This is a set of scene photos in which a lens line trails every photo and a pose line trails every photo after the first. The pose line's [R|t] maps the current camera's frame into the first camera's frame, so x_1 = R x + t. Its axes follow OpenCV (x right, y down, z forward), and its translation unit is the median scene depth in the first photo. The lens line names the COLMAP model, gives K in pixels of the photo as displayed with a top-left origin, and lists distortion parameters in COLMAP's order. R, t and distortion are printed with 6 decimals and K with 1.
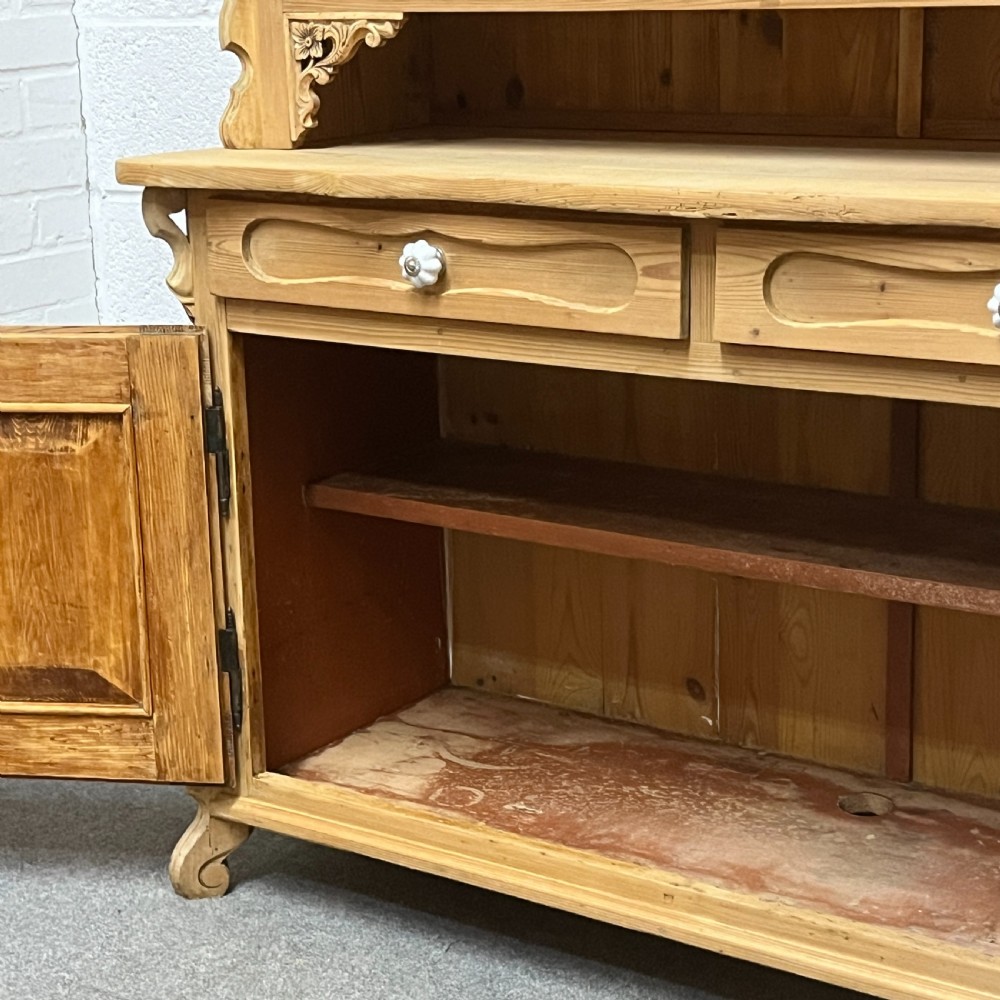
lens RADIAL K [[2191.5, 0, 484.8], [0, 2191.5, 532.2], [0, 0, 1]] dist [0.124441, 0.000000]
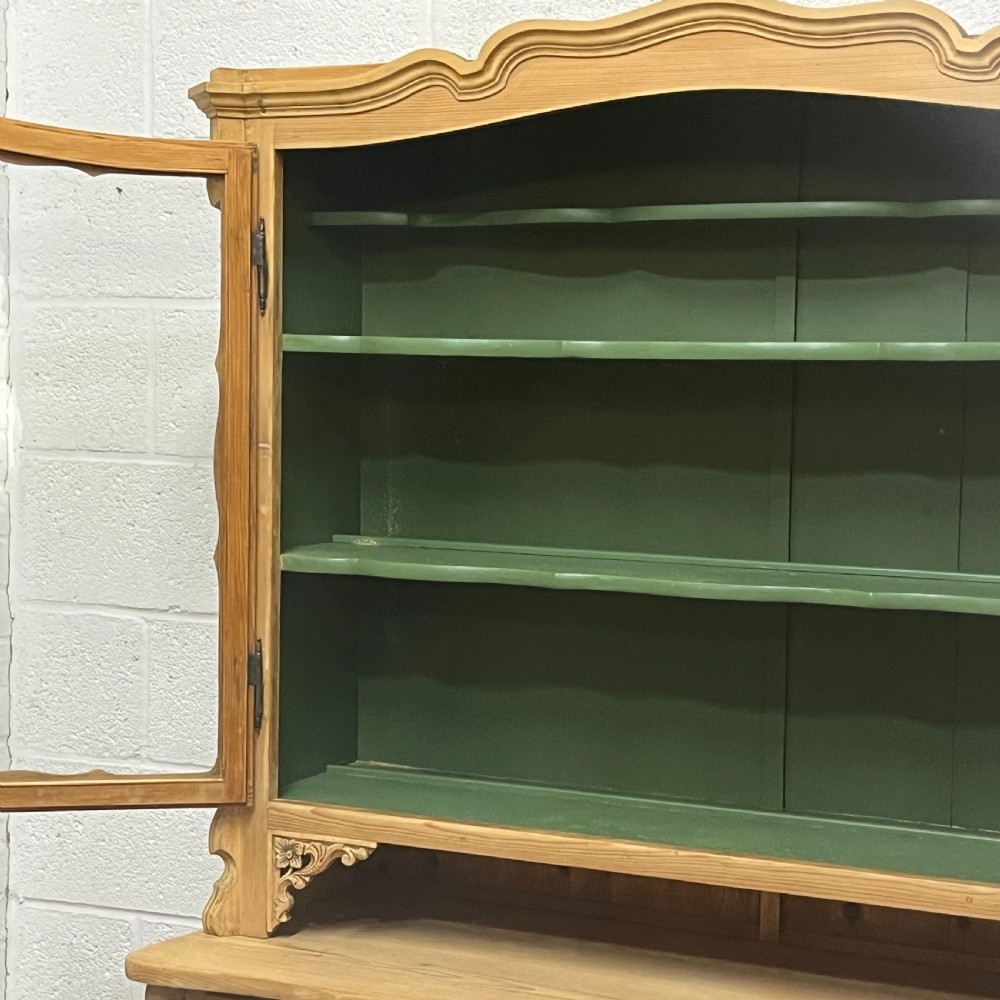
lens RADIAL K [[2191.5, 0, 482.8], [0, 2191.5, 494.3], [0, 0, 1]] dist [0.124441, 0.000000]
pose [[0.983064, 0.032149, 0.180421, -0.199302], [0.002709, 0.981835, -0.189716, -0.186287], [-0.183243, 0.186992, 0.965120, -0.223352]]
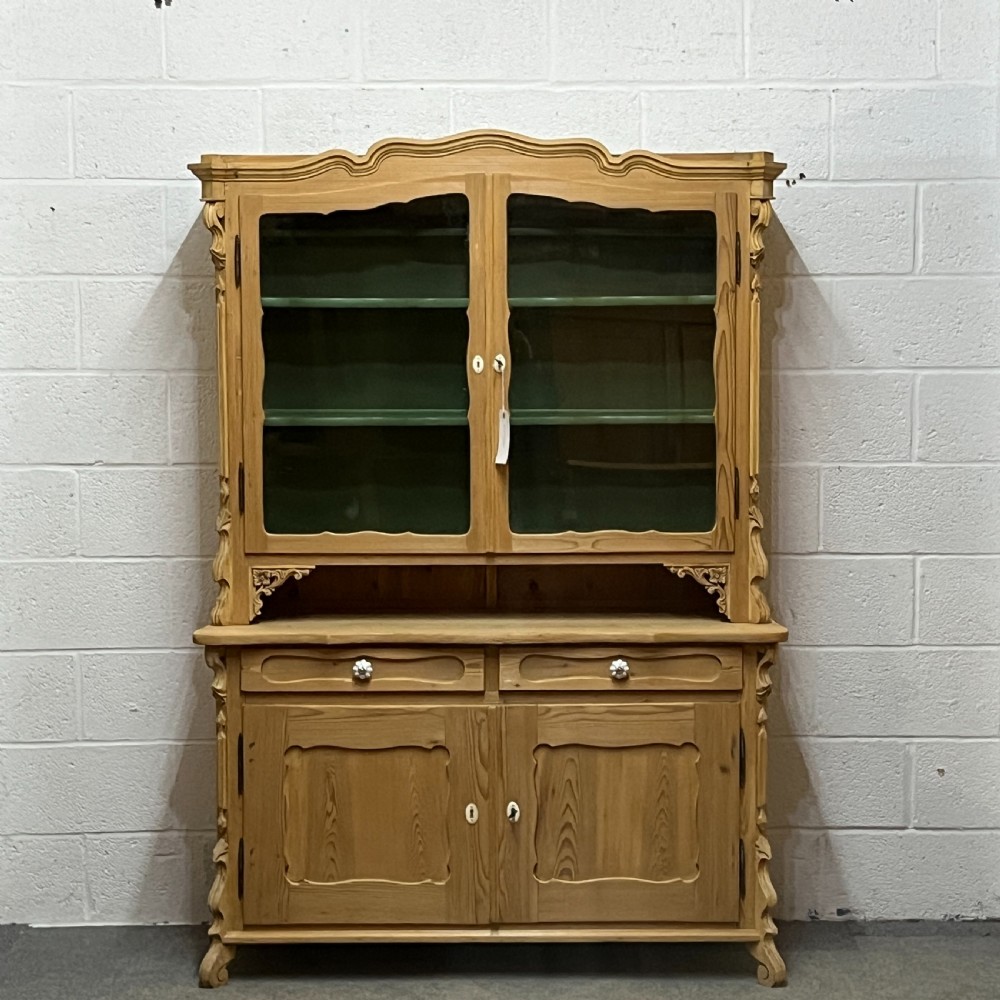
lens RADIAL K [[2678.2, 0, 493.9], [0, 2678.2, 508.7], [0, 0, 1]] dist [0.183613, 0.000000]
pose [[0.796775, -0.024962, 0.603760, -1.540436], [0.133815, 0.981629, -0.136010, 0.112868], [-0.589273, 0.189162, 0.785478, -1.303049]]
